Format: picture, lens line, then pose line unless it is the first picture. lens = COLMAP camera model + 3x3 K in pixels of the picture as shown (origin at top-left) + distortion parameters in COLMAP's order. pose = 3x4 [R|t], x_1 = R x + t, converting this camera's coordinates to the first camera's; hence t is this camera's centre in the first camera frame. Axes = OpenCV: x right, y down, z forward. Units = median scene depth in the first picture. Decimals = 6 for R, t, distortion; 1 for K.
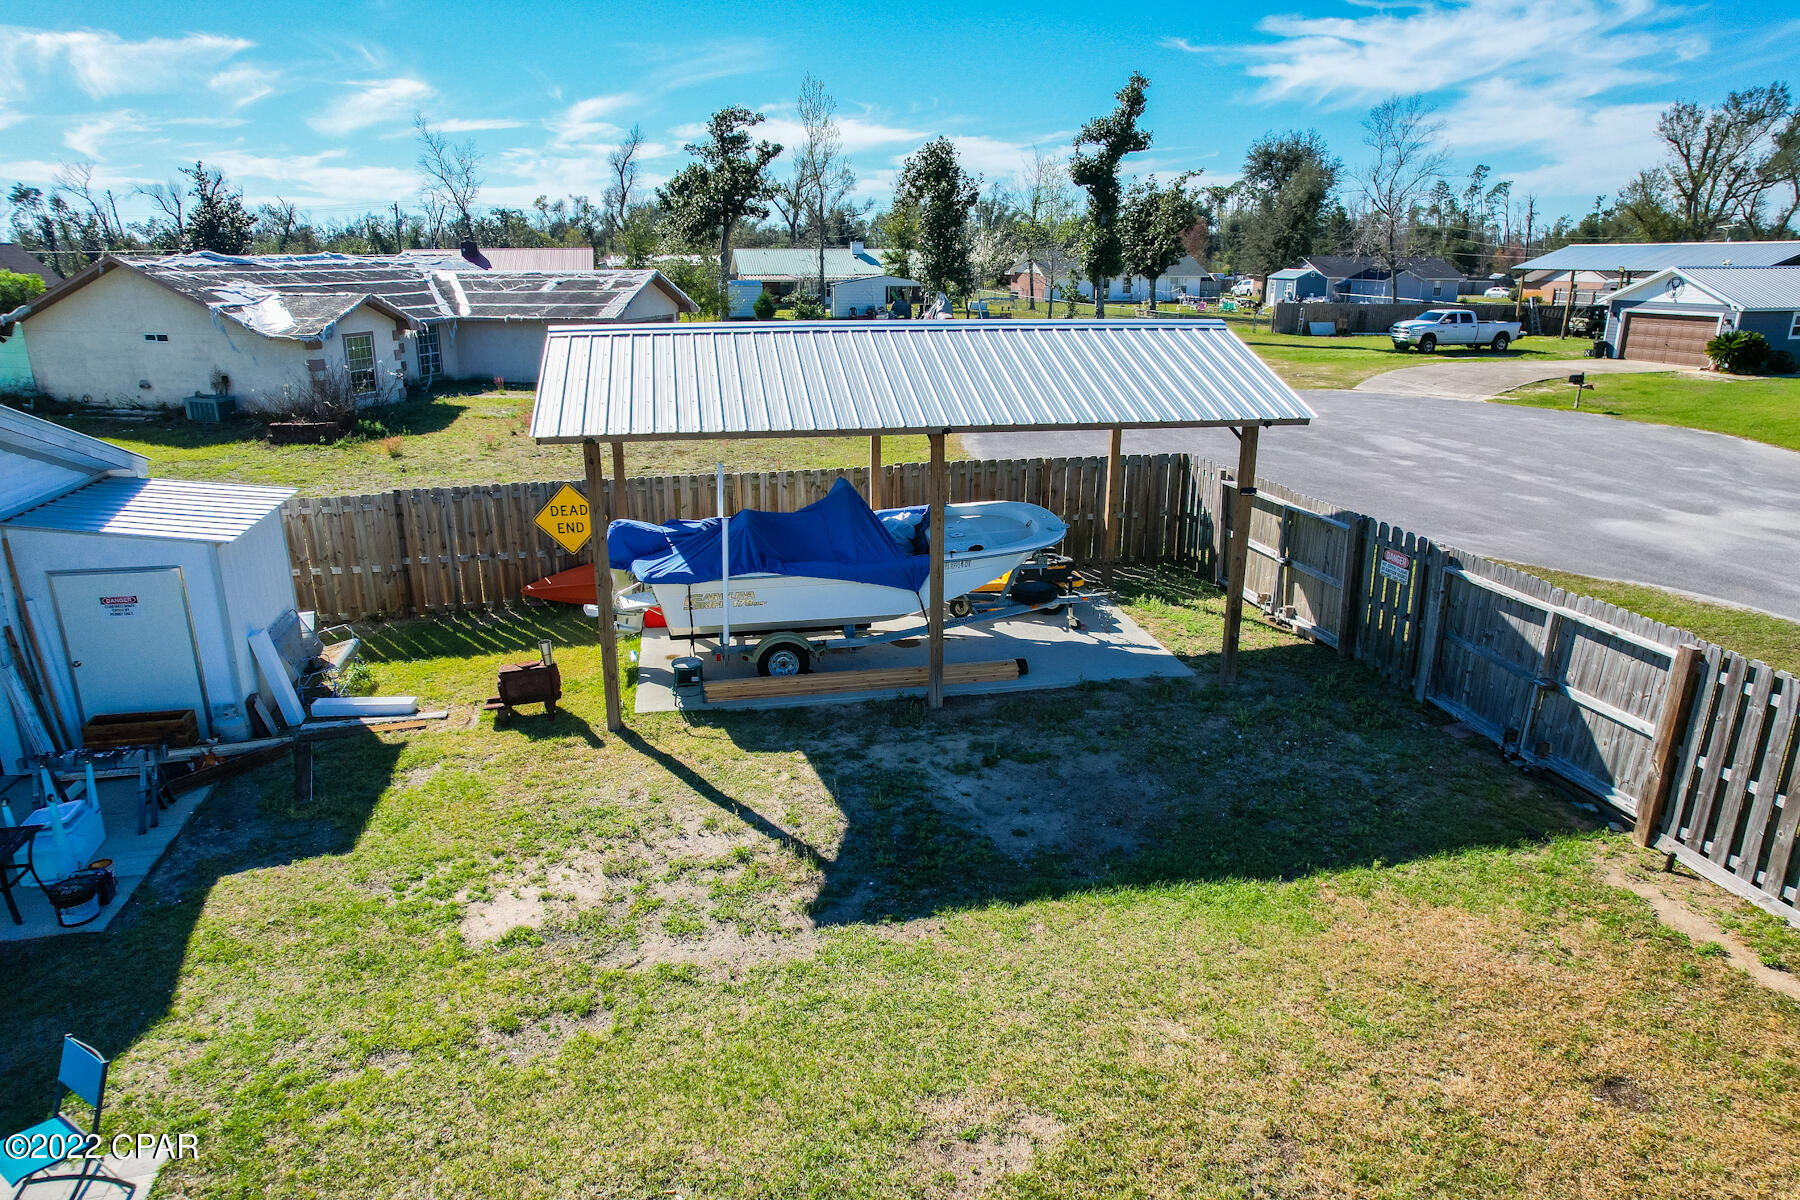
lens RADIAL K [[1150.7, 0, 902.4], [0, 1150.7, 603.8], [0, 0, 1]] dist [-0.078986, 0.071383]
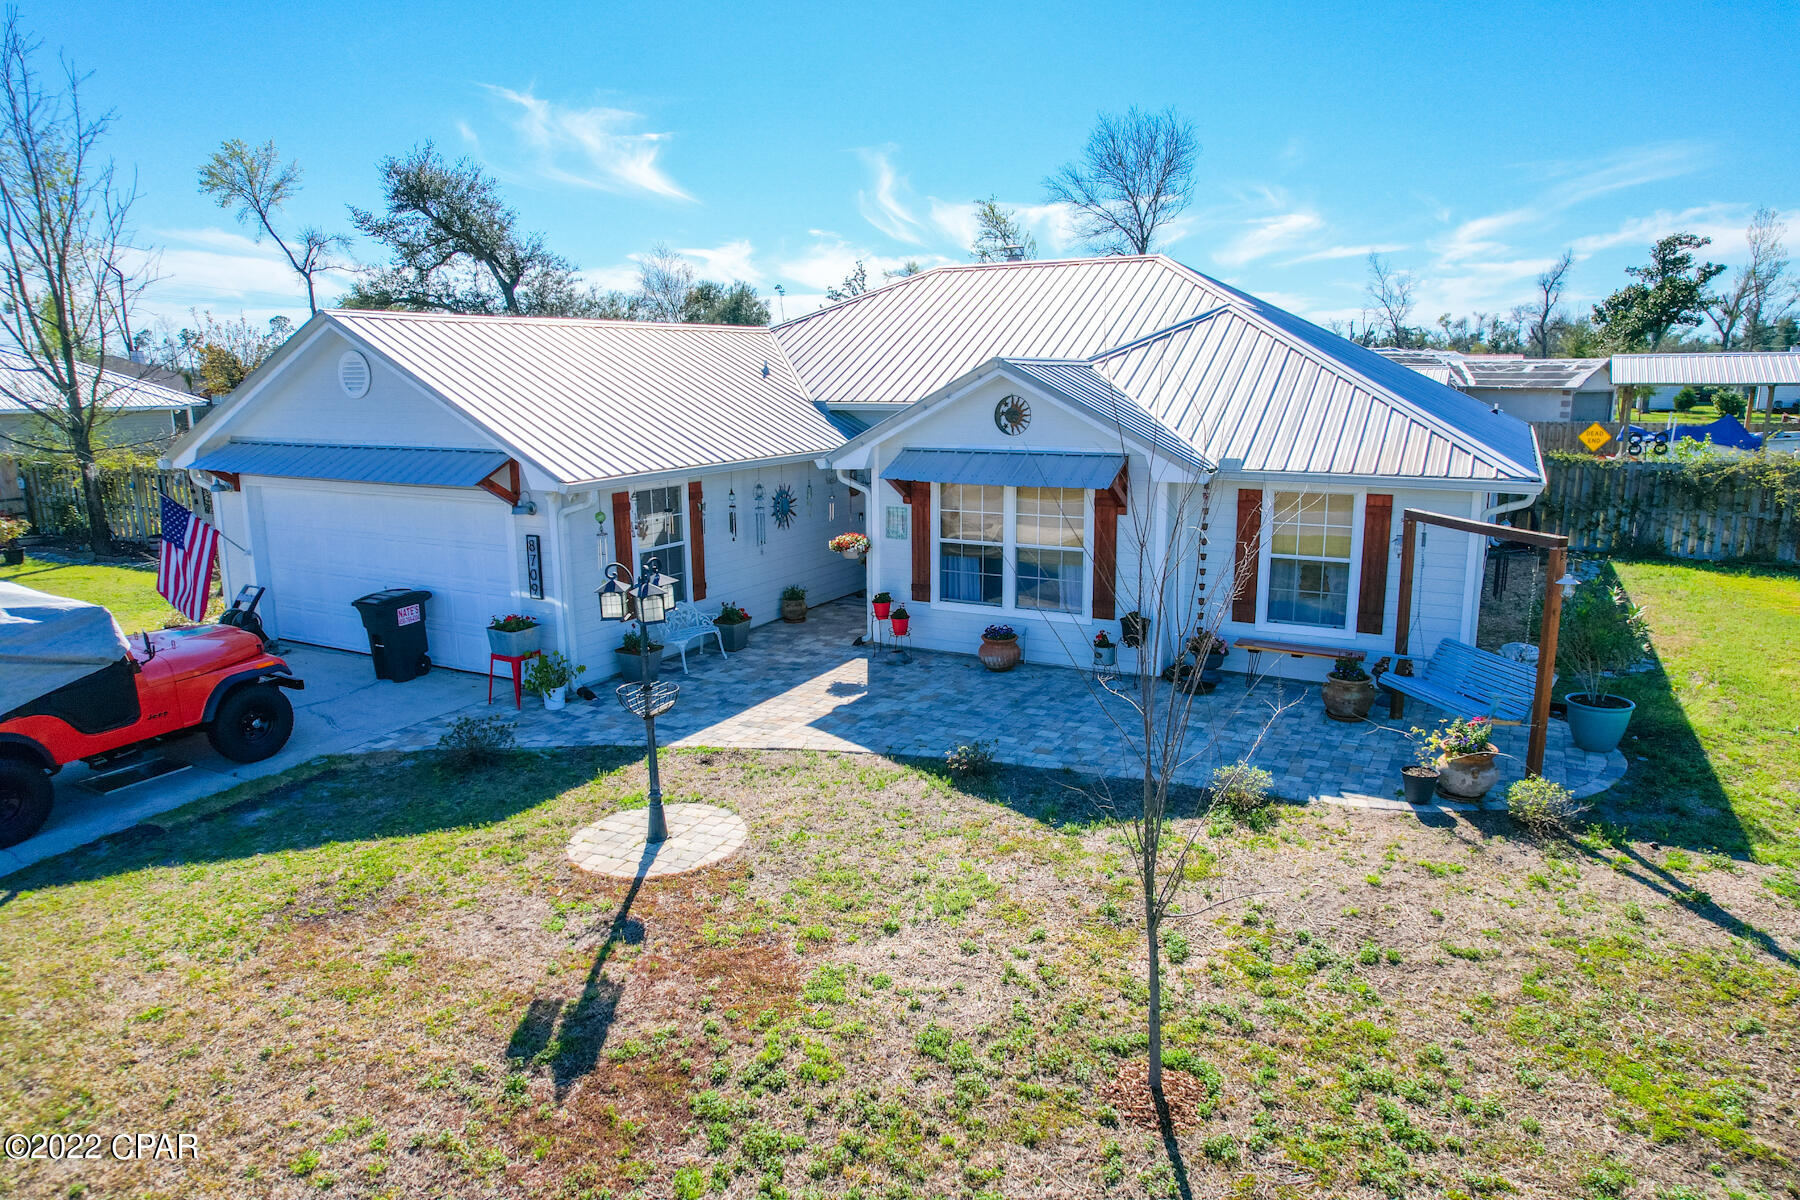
lens RADIAL K [[1150.7, 0, 902.4], [0, 1150.7, 603.8], [0, 0, 1]] dist [-0.078986, 0.071383]
pose [[0.757153, 0.123603, -0.641437, 0.230552], [-0.185600, 0.982173, -0.029820, 0.777641], [0.626316, 0.141629, 0.766596, -2.174398]]
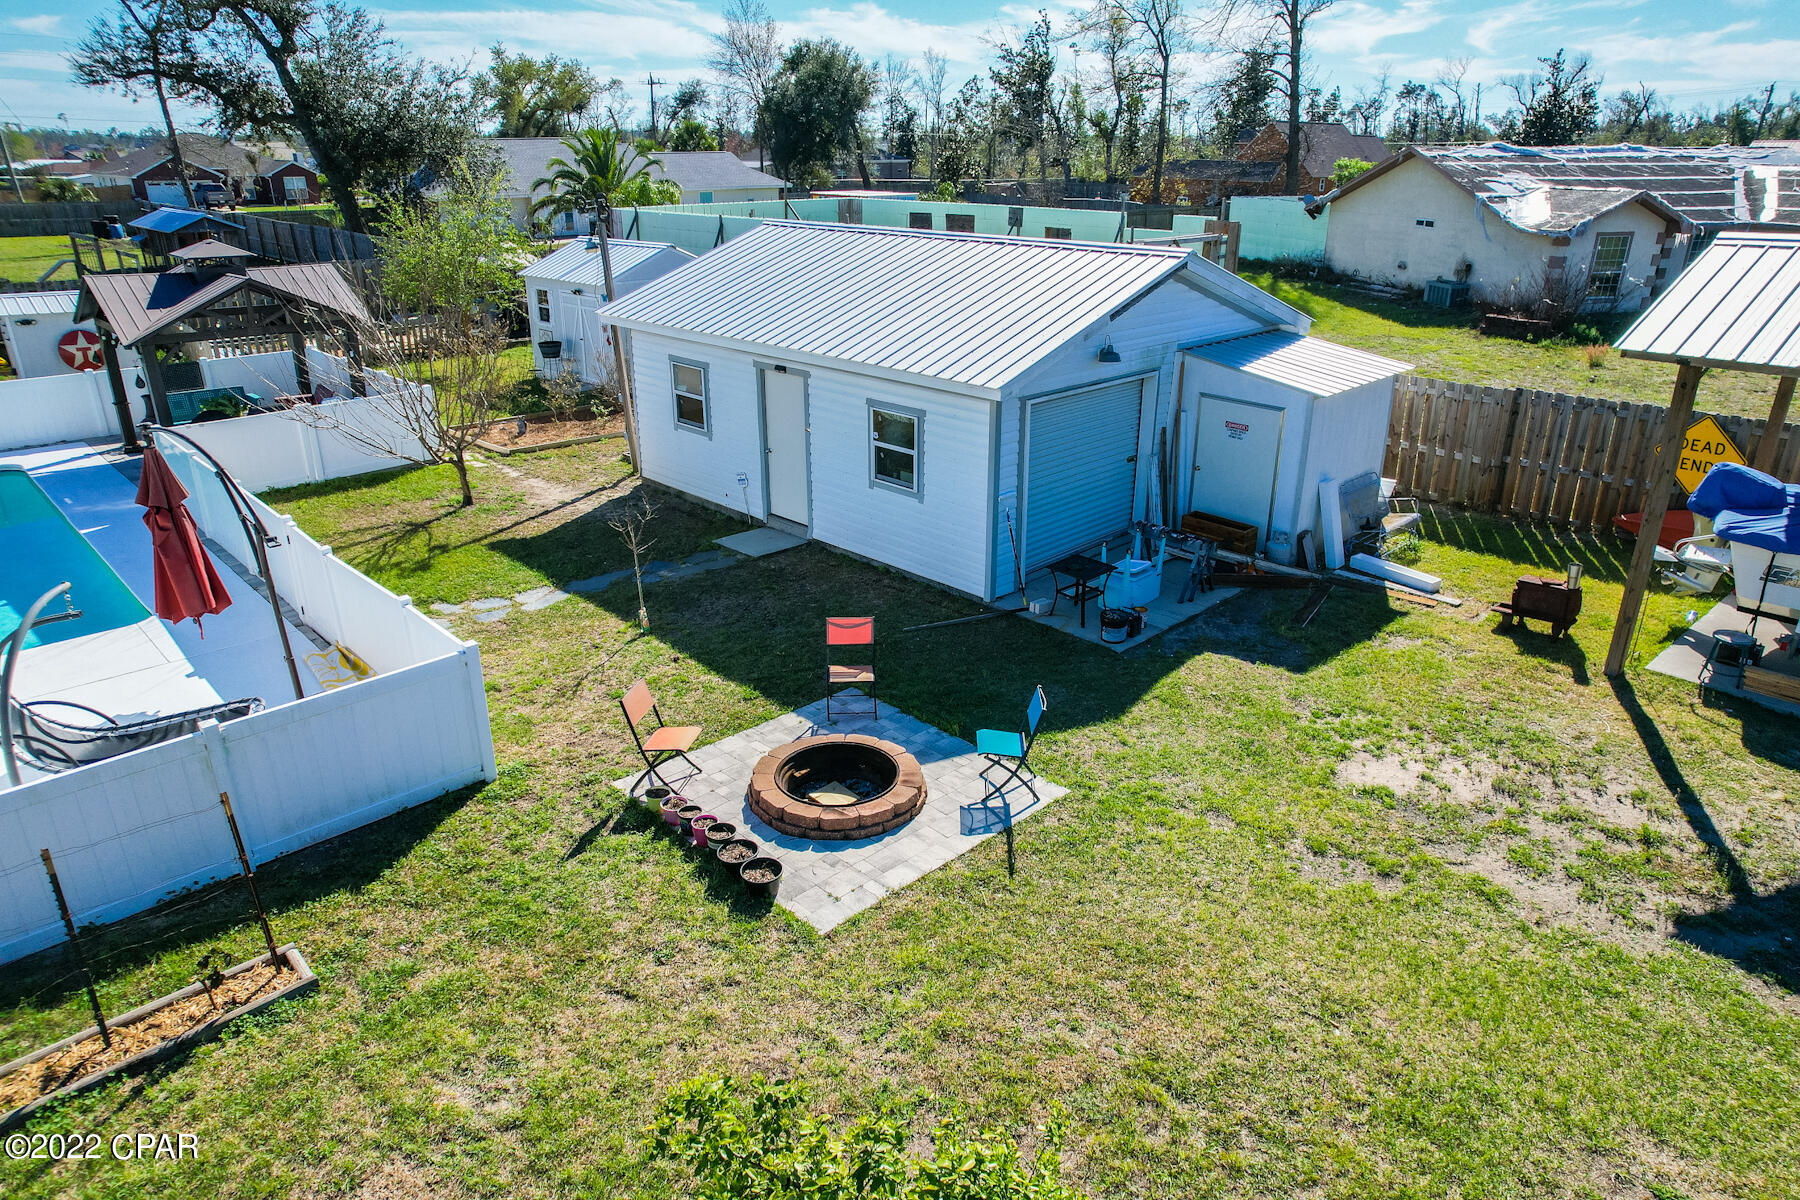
lens RADIAL K [[1150.7, 0, 902.4], [0, 1150.7, 603.8], [0, 0, 1]] dist [-0.078986, 0.071383]
pose [[0.518774, 0.321258, -0.792254, 0.147039], [-0.252256, 0.942971, 0.217194, 0.001067], [0.816848, 0.087176, 0.570228, -0.002964]]
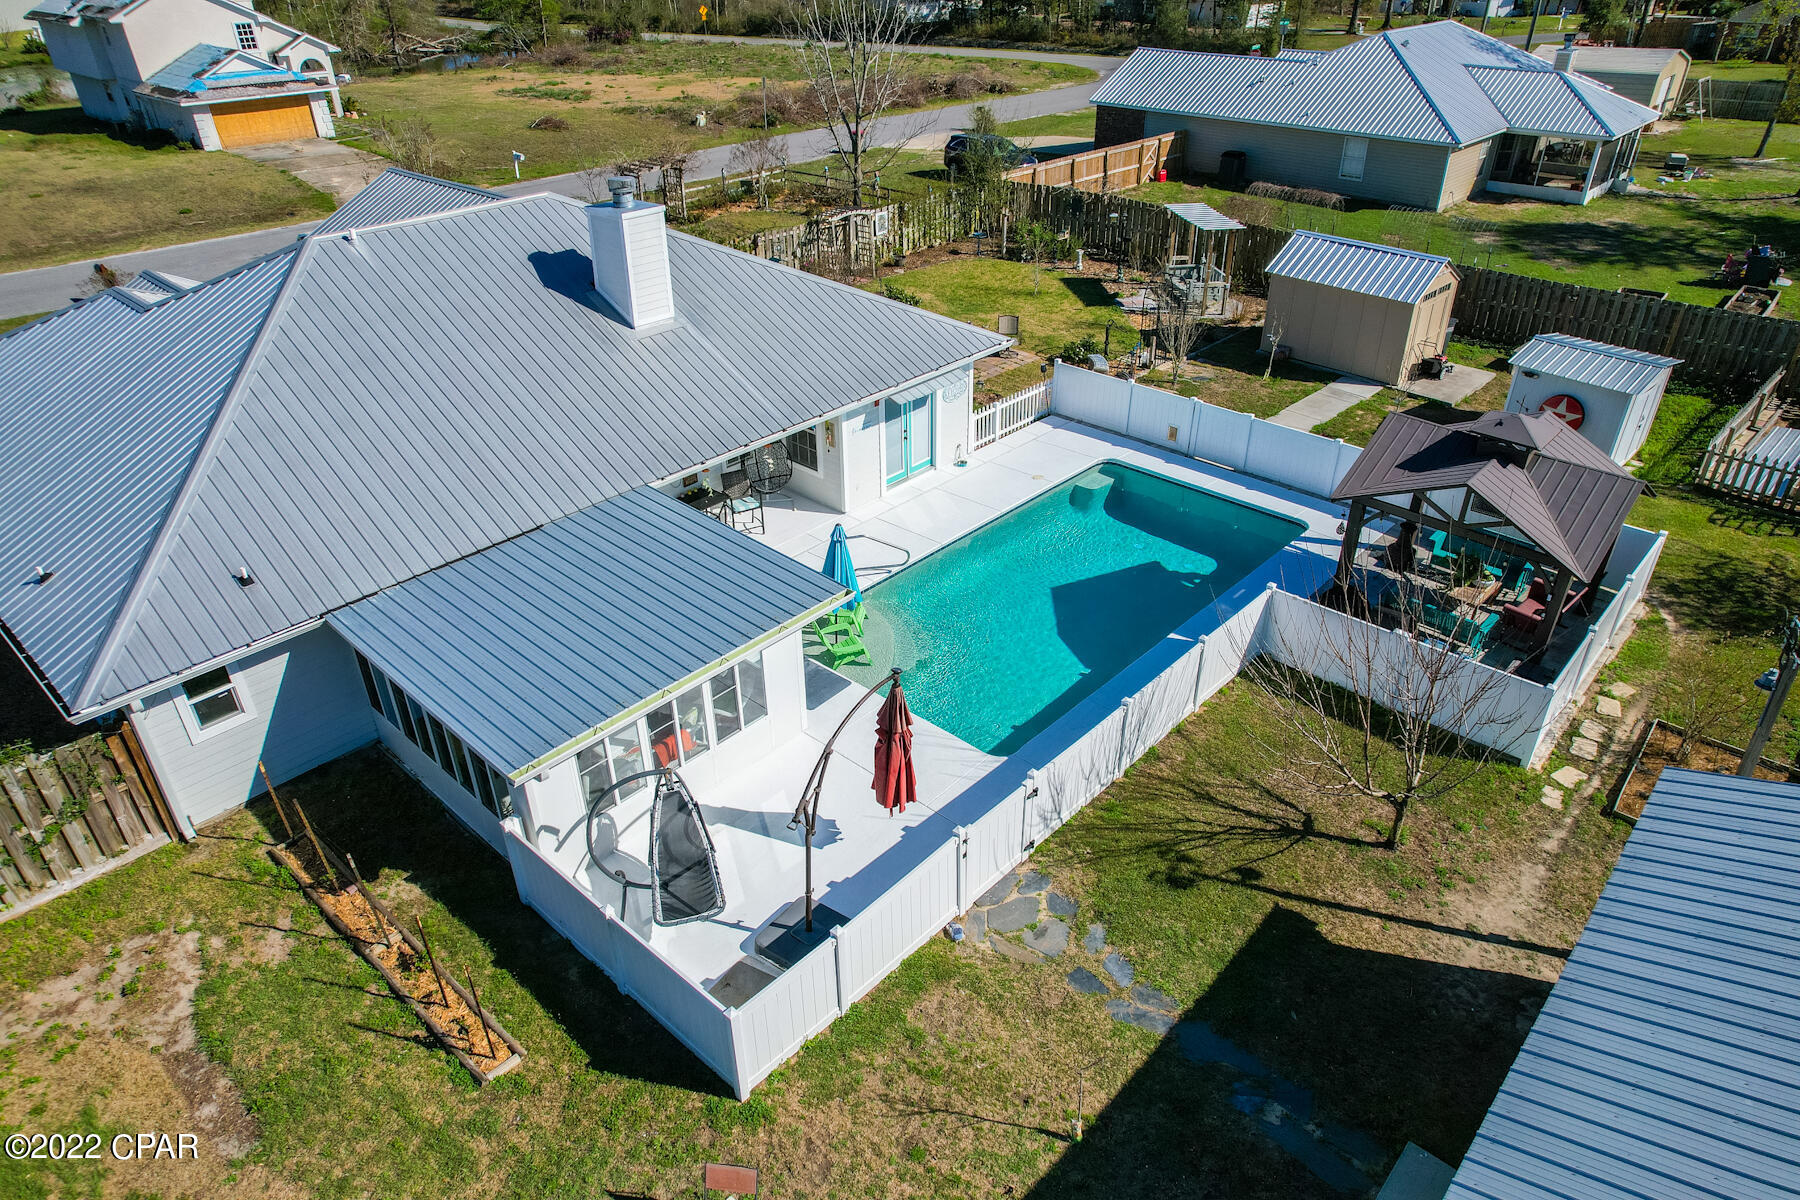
lens RADIAL K [[1150.7, 0, 902.4], [0, 1150.7, 603.8], [0, 0, 1]] dist [-0.078986, 0.071383]
pose [[-0.822319, 0.301362, -0.482671, -0.317779], [-0.157935, 0.694038, 0.702402, -0.516371], [0.546669, 0.653829, -0.523125, 0.459061]]
